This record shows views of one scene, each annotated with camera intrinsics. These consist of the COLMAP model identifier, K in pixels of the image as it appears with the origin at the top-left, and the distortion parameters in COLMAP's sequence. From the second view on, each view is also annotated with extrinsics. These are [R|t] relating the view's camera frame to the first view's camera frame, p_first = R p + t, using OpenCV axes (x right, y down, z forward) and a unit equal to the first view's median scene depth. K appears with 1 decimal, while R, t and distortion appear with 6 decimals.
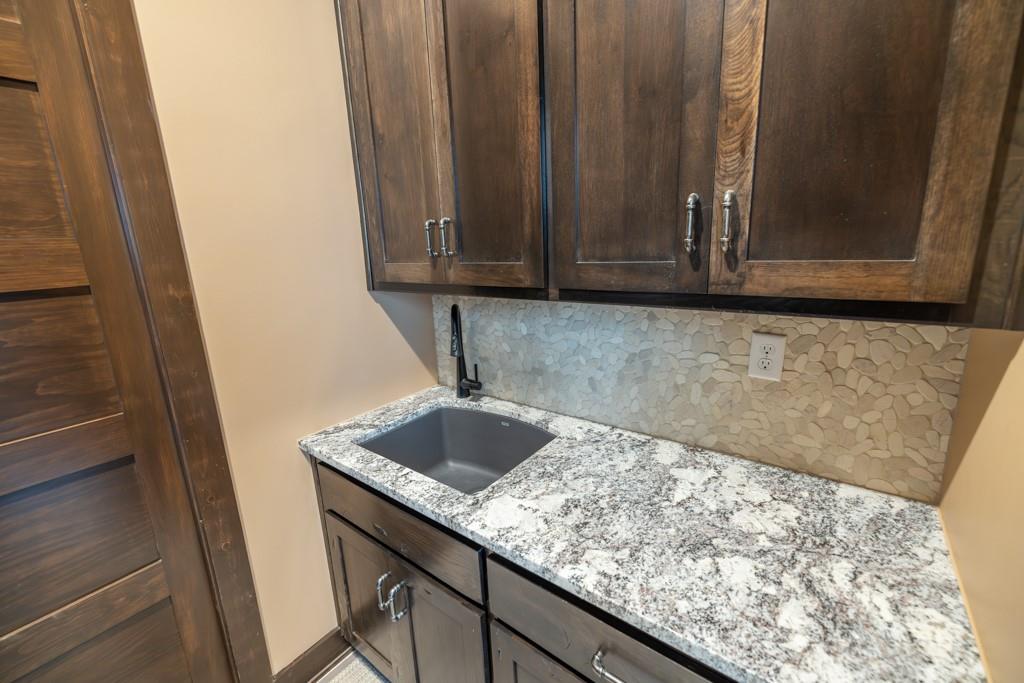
lens RADIAL K [[429.5, 0, 507.3], [0, 429.5, 339.6], [0, 0, 1]] dist [-0.000286, 0.000243]
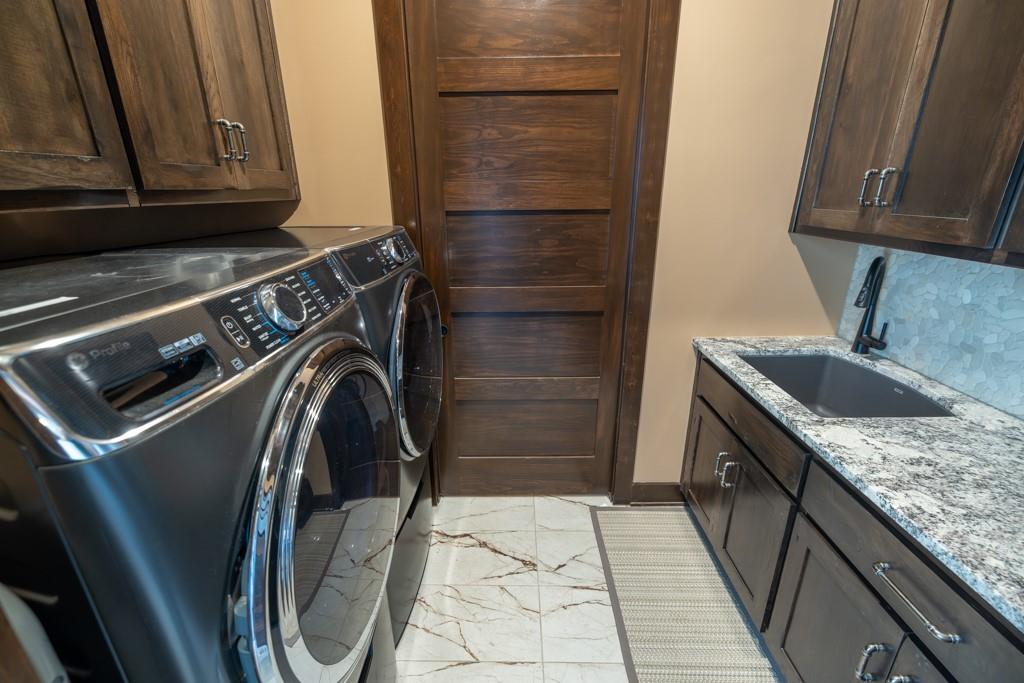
lens RADIAL K [[429.5, 0, 510.1], [0, 429.5, 336.1], [0, 0, 1]] dist [-0.000286, 0.000243]
pose [[0.611592, 0.293676, -0.734650, 0.164952], [-0.195366, 0.955860, 0.219463, 0.050411], [0.766673, 0.009304, 0.641970, -0.335751]]
